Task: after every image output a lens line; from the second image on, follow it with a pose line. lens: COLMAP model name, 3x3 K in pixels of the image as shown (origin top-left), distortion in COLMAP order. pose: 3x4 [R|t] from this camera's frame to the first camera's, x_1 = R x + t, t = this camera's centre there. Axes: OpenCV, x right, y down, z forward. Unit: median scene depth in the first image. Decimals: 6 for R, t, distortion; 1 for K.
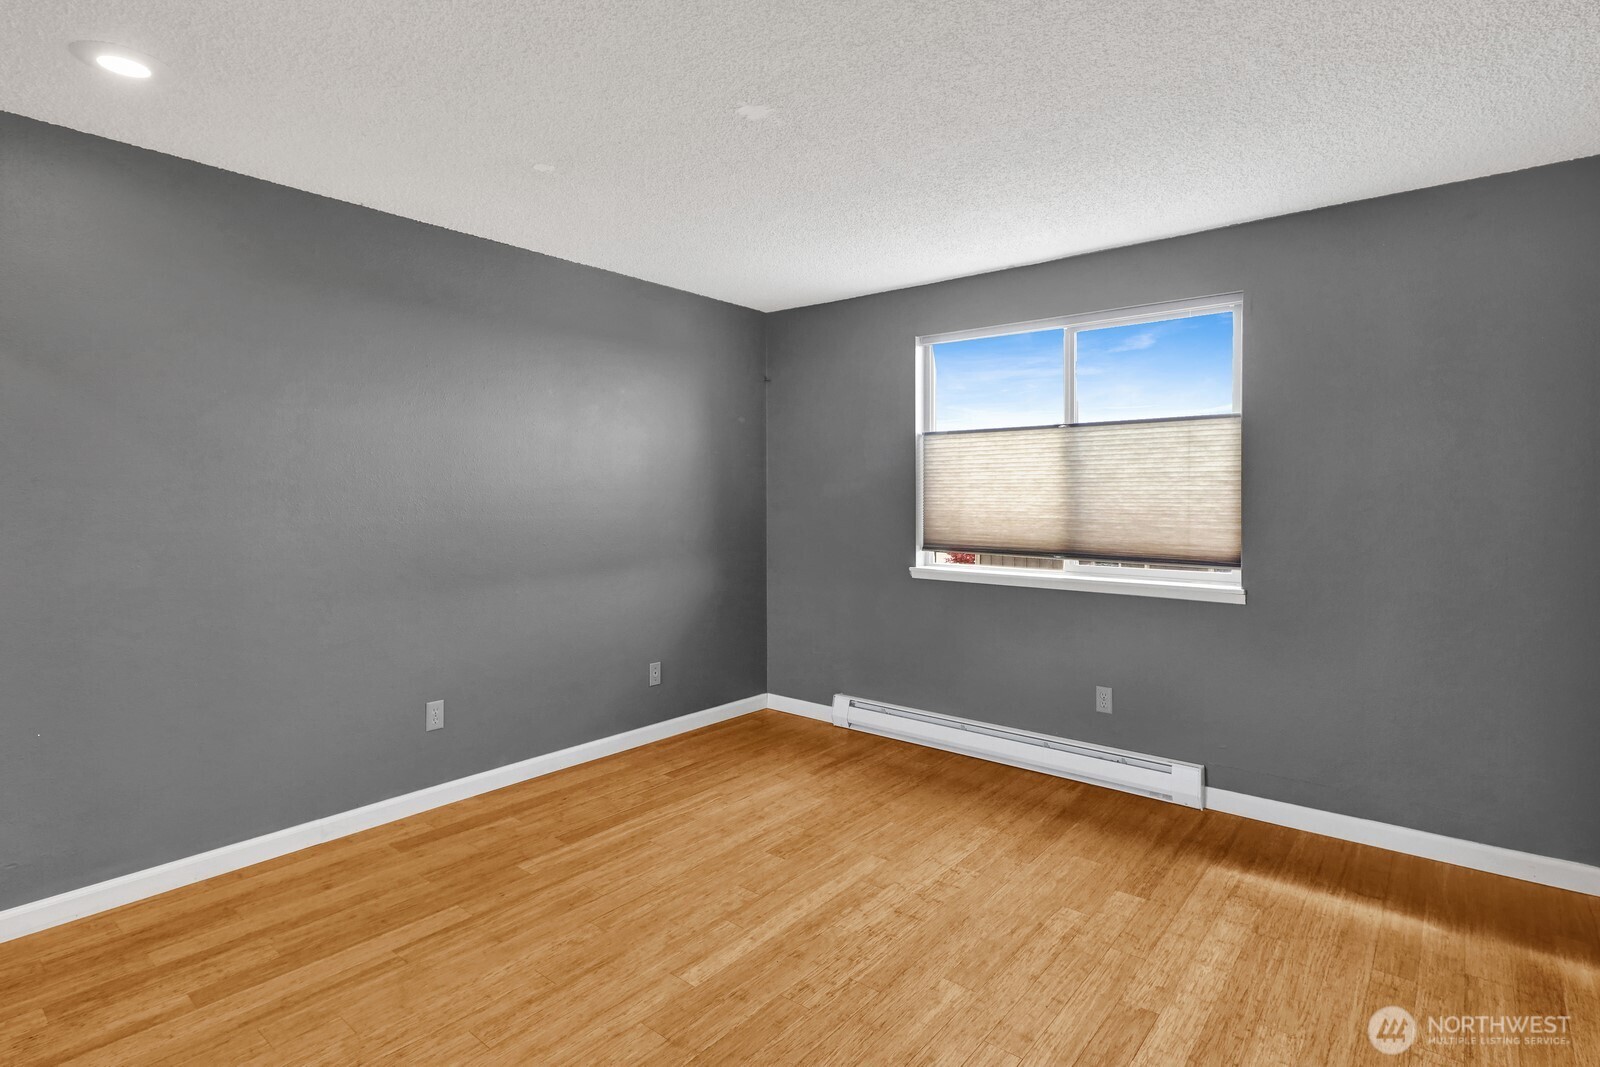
lens RADIAL K [[802.6, 0, 806.3], [0, 802.6, 500.5], [0, 0, 1]] dist [0.002207, -0.000308]
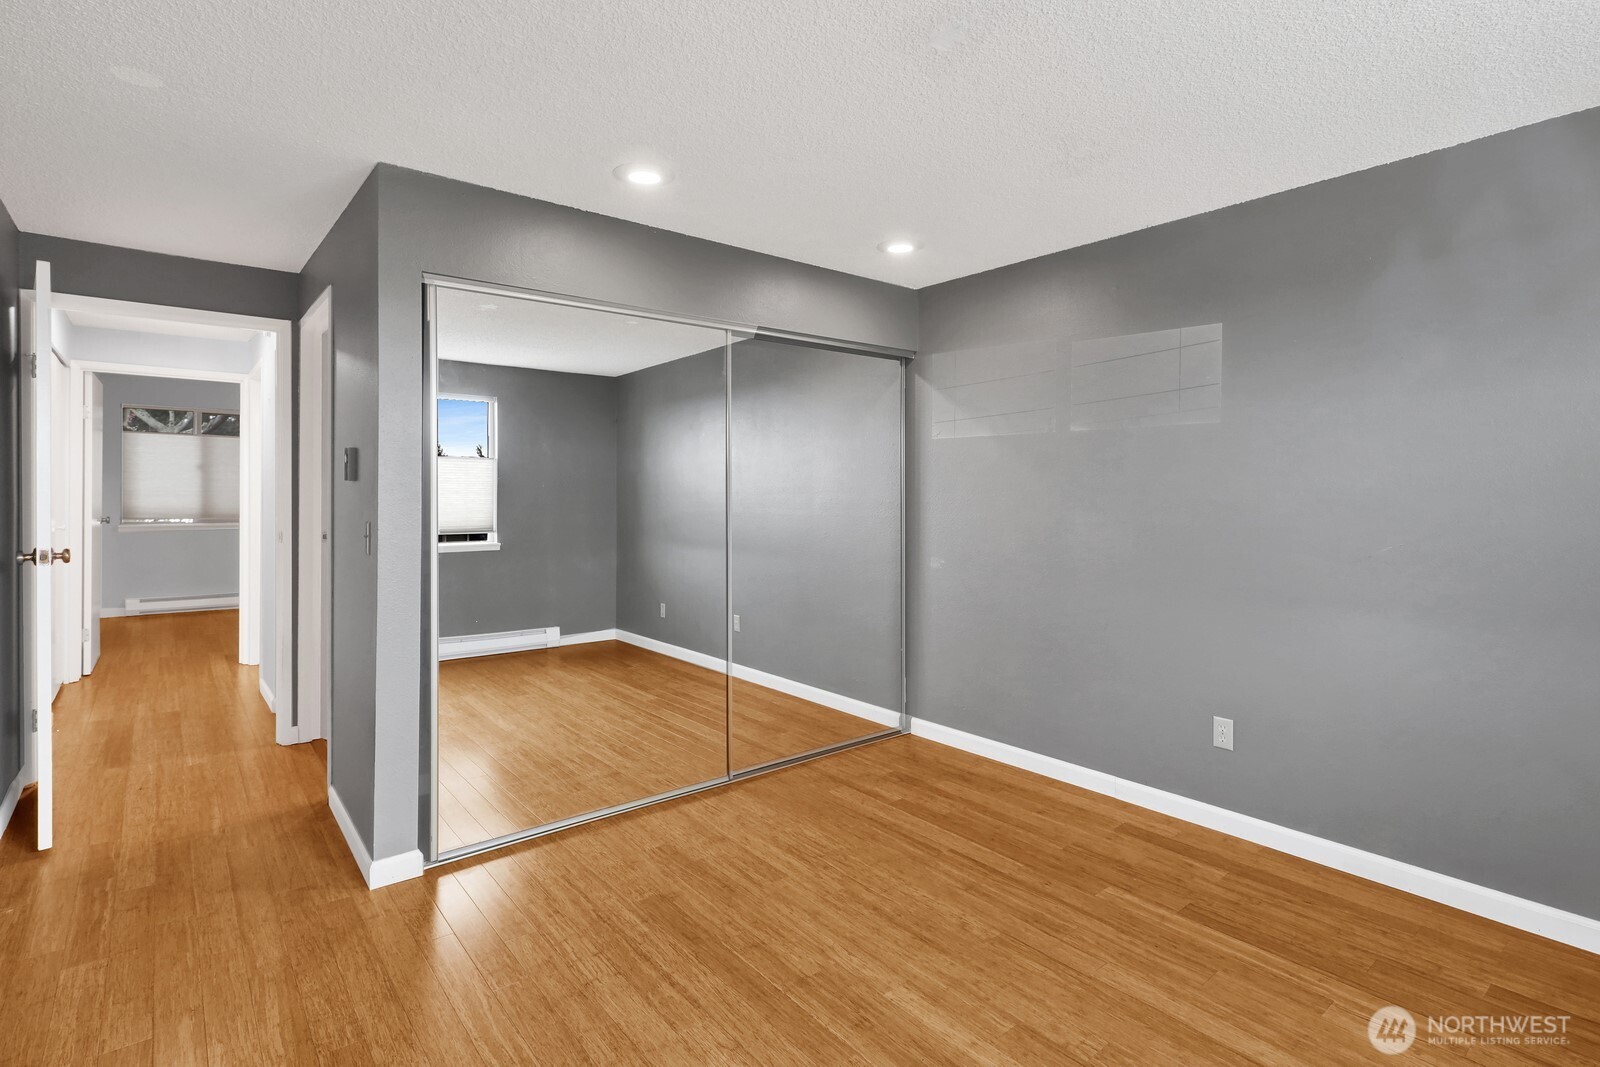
lens RADIAL K [[781.7, 0, 797.7], [0, 781.7, 509.2], [0, 0, 1]] dist [0.002823, -0.000870]
pose [[-0.205722, 0.016484, -0.978472, 0.598297], [-0.013093, 0.999722, 0.019595, -0.003334], [0.978523, 0.016842, -0.205449, 0.803799]]
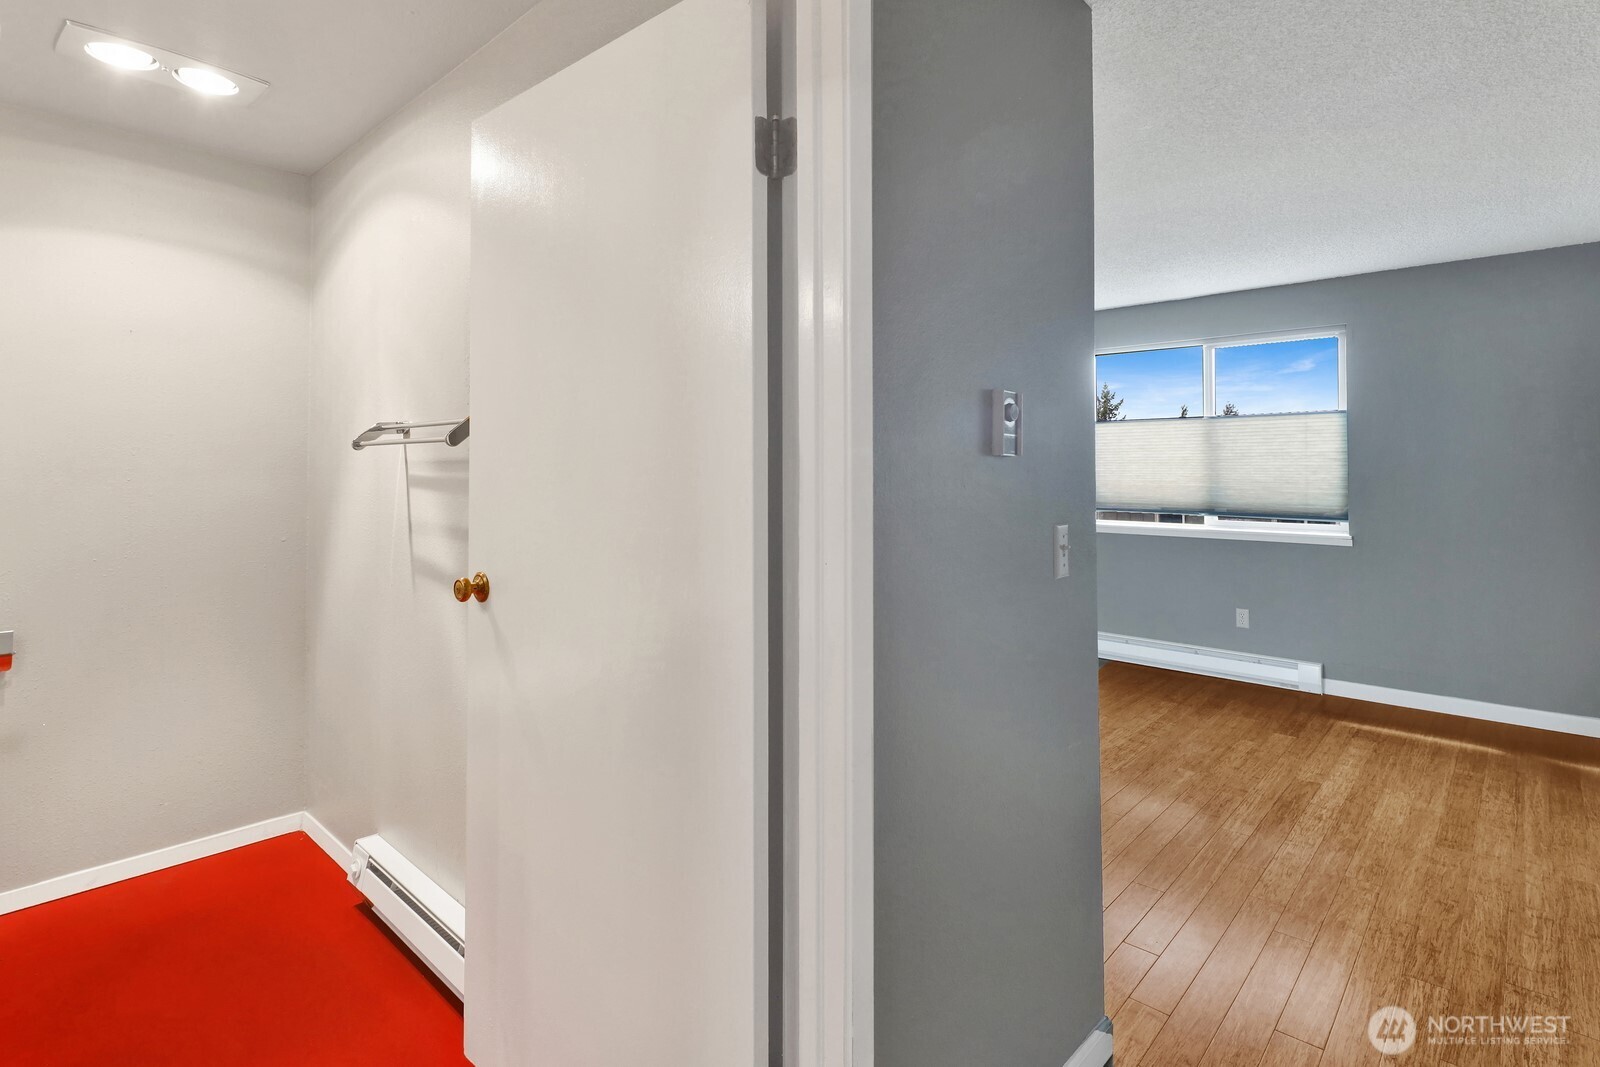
lens RADIAL K [[783.8, 0, 815.9], [0, 783.8, 455.5], [0, 0, 1]] dist [0.005401, -0.000193]
pose [[0.998714, -0.002730, -0.050619, -0.355519], [0.001633, 0.999763, -0.021690, -0.001612], [0.050666, 0.021580, 0.998482, -0.469723]]
